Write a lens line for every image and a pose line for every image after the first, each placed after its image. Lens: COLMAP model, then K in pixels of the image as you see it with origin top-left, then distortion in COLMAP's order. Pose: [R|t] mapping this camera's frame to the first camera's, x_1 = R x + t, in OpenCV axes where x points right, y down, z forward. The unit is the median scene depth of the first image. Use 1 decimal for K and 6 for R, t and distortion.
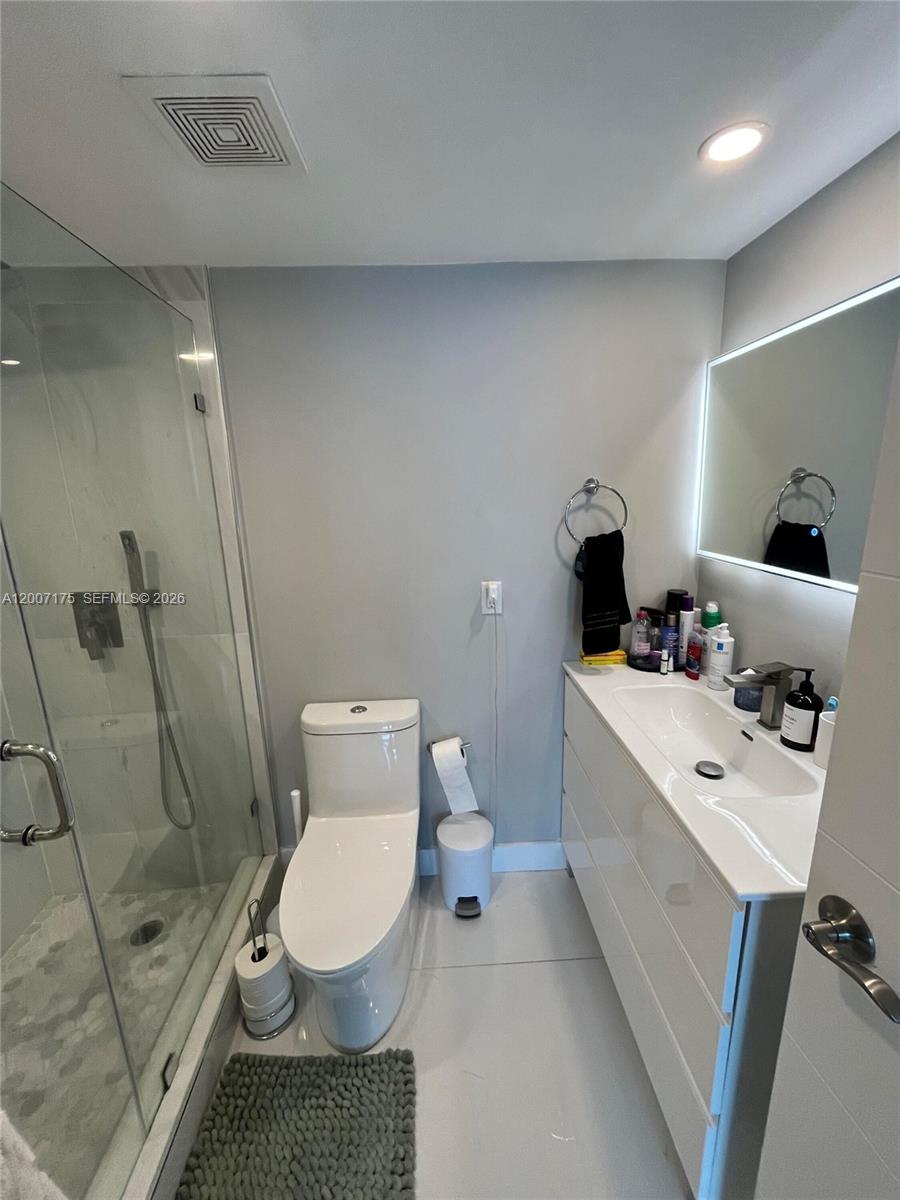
lens RADIAL K [[486.3, 0, 446.8], [0, 486.3, 599.7], [0, 0, 1]] dist [-0.000146, -0.000041]
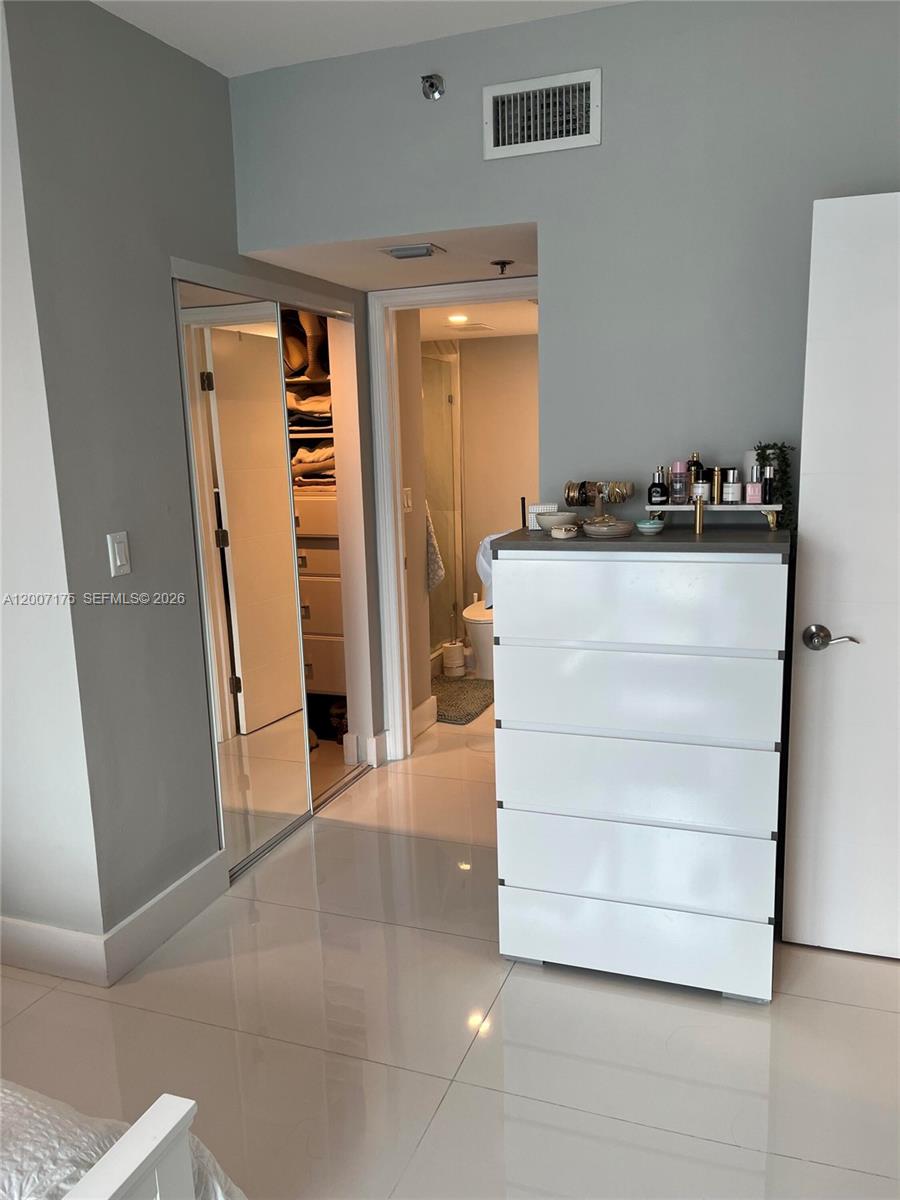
lens RADIAL K [[911.2, 0, 452.6], [0, 911.2, 600.9], [0, 0, 1]] dist [-0.001167, -0.000063]
pose [[0.915499, 0.080586, -0.394167, 1.123069], [-0.094806, 0.995356, -0.016700, 0.531752], [0.390990, 0.052658, 0.918887, -2.564910]]
